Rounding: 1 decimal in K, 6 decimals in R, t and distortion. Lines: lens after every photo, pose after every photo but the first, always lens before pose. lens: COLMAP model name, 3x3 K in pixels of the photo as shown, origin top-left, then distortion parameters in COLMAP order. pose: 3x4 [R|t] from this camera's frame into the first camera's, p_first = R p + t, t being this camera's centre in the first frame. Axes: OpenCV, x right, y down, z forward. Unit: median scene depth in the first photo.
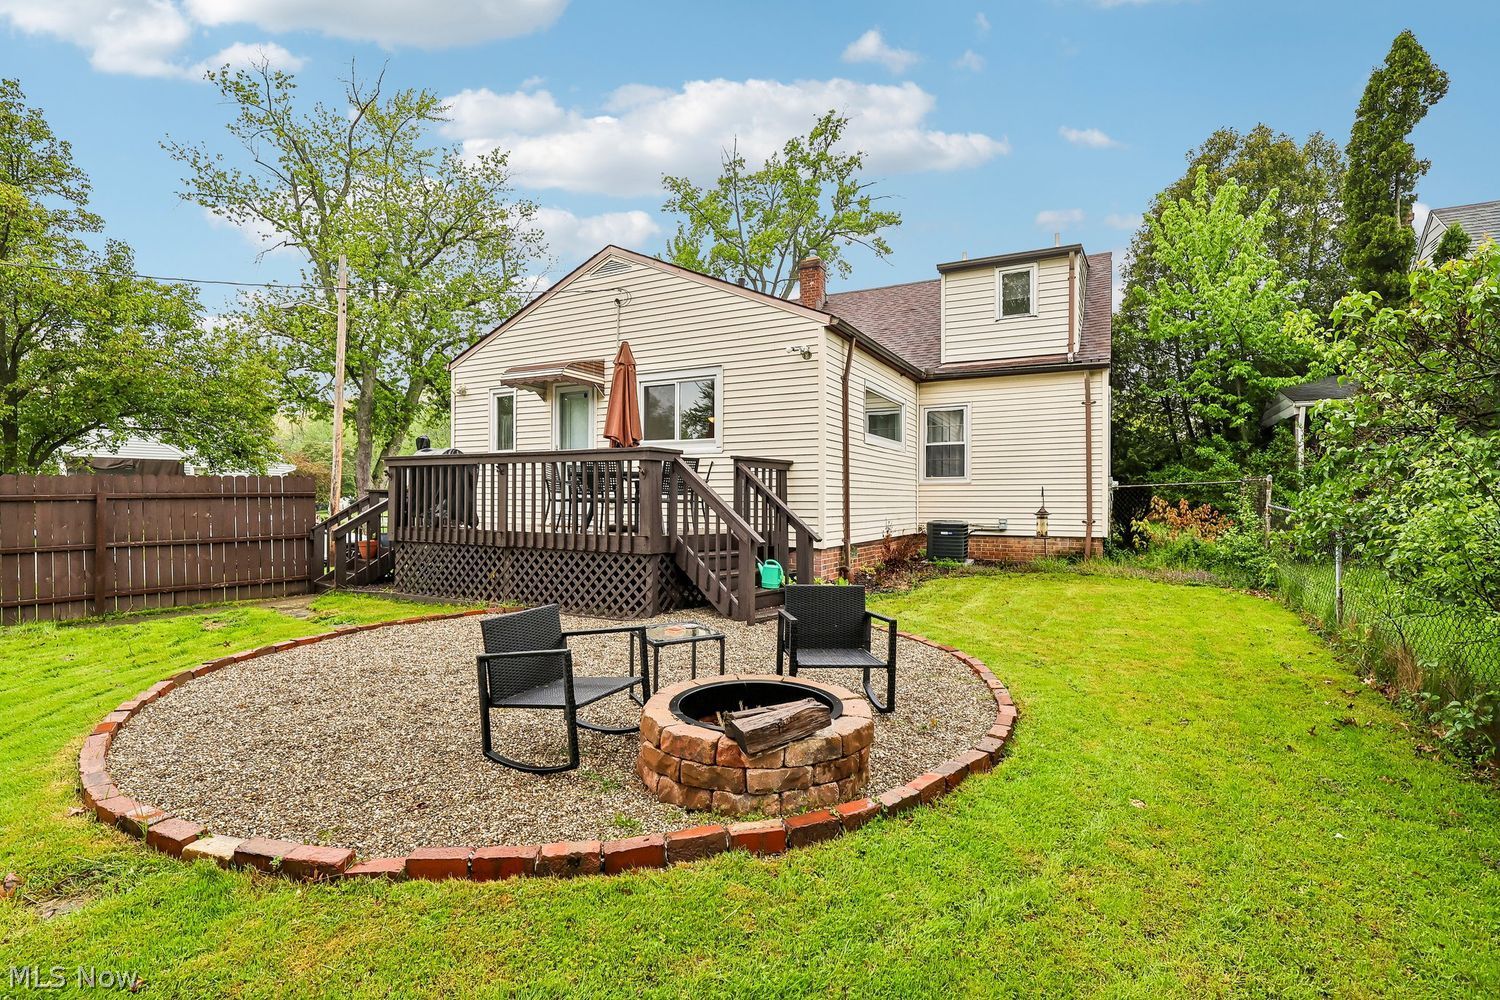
lens RADIAL K [[704.7, 0, 750.0], [0, 704.7, 500.0], [0, 0, 1]] dist [-0.000946, -0.000270]
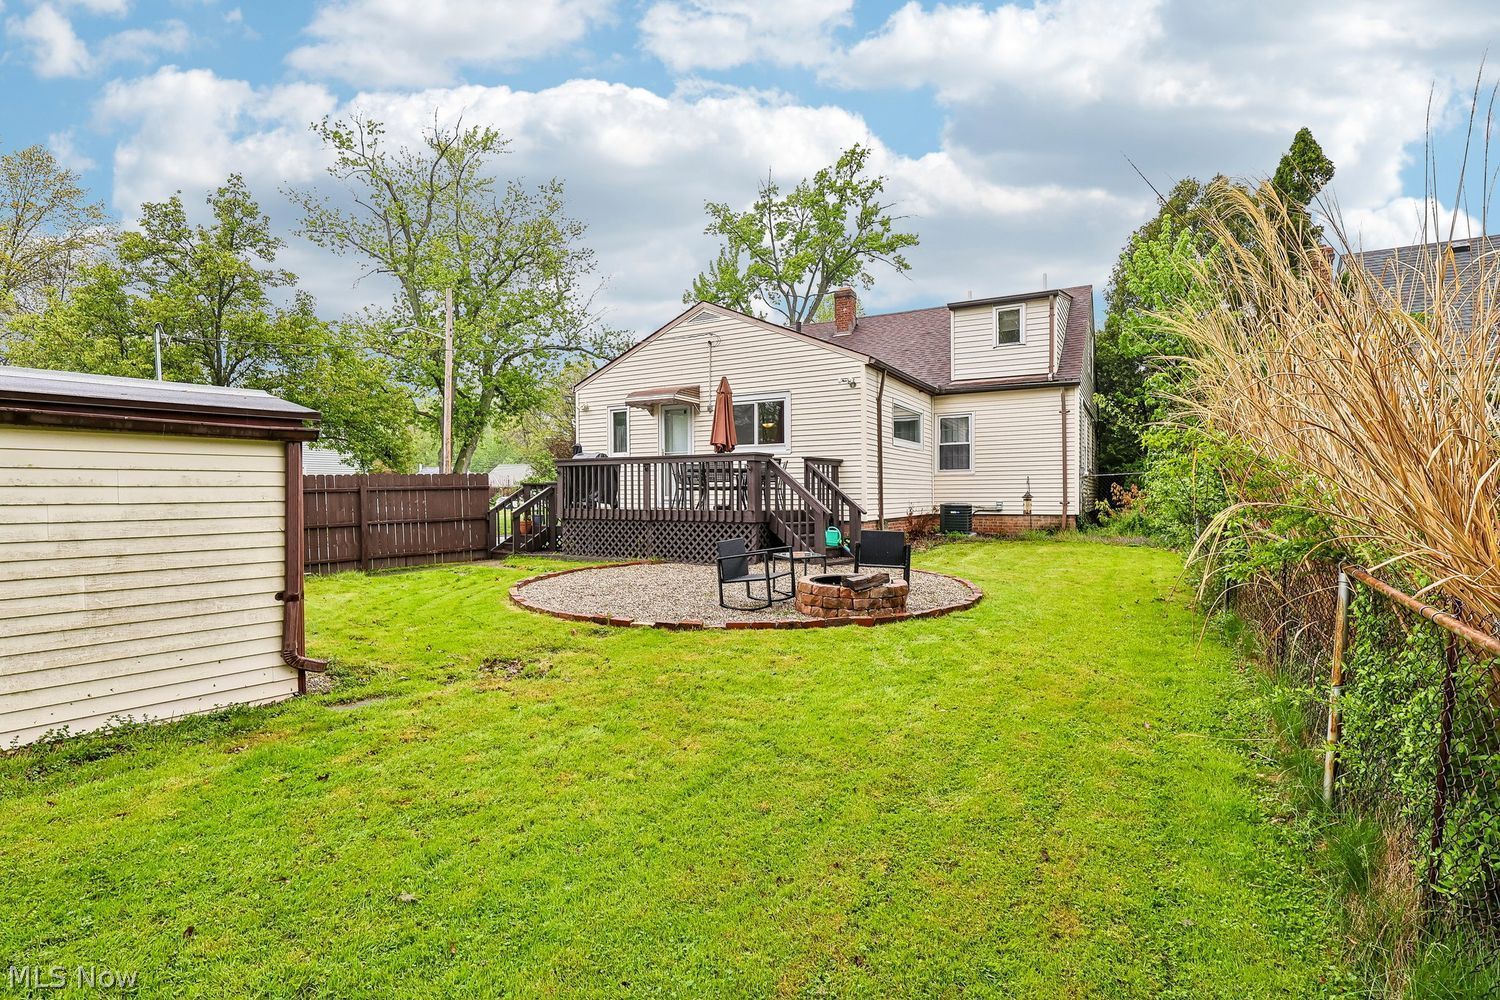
lens RADIAL K [[699.0, 0, 750.0], [0, 699.0, 500.0], [0, 0, 1]] dist [-0.000401, 0.000169]
pose [[0.999568, -0.008182, -0.028234, -0.064681], [0.008445, 0.999922, 0.009216, 0.008261], [0.028156, -0.009450, 0.999559, -0.303075]]
